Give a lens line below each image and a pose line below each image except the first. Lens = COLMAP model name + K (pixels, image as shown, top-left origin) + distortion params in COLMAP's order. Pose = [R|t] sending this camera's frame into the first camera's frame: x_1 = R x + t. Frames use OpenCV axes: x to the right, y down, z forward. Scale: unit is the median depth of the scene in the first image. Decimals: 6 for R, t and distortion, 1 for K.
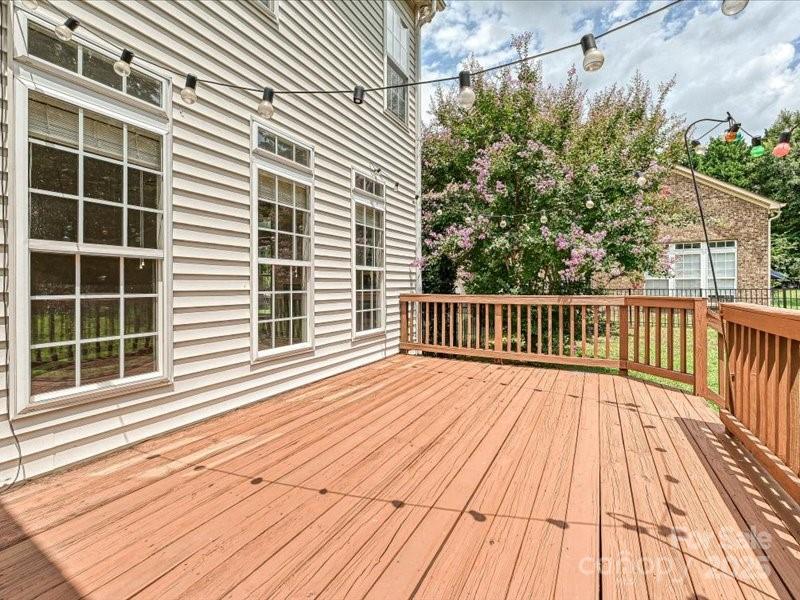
lens RADIAL K [[370.7, 0, 400.5], [0, 370.7, 294.7], [0, 0, 1]] dist [0.002518, 0.000139]
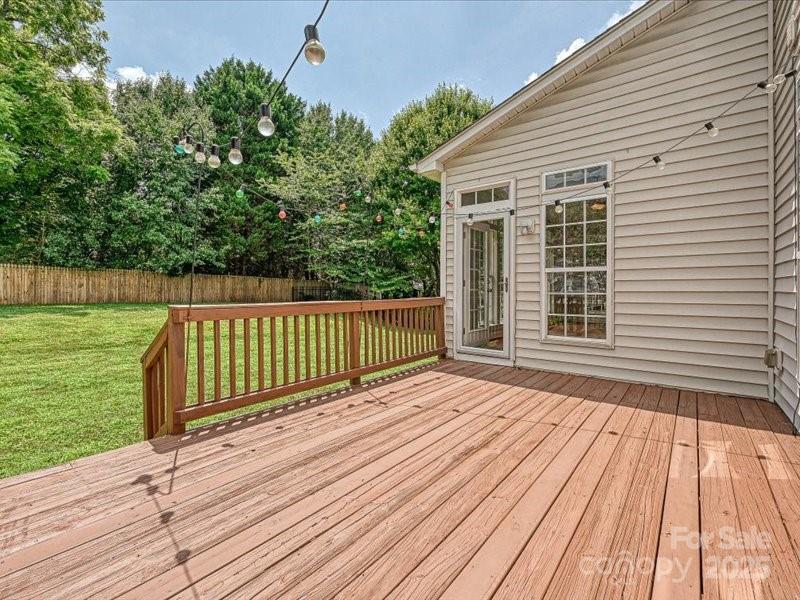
lens RADIAL K [[371.6, 0, 405.8], [0, 371.6, 283.2], [0, 0, 1]] dist [-0.000546, 0.000091]
pose [[-0.986415, 0.007467, 0.164101, 0.125023], [0.009765, 0.999865, 0.013204, -0.059907], [-0.163980, 0.014628, -0.986355, 2.405927]]
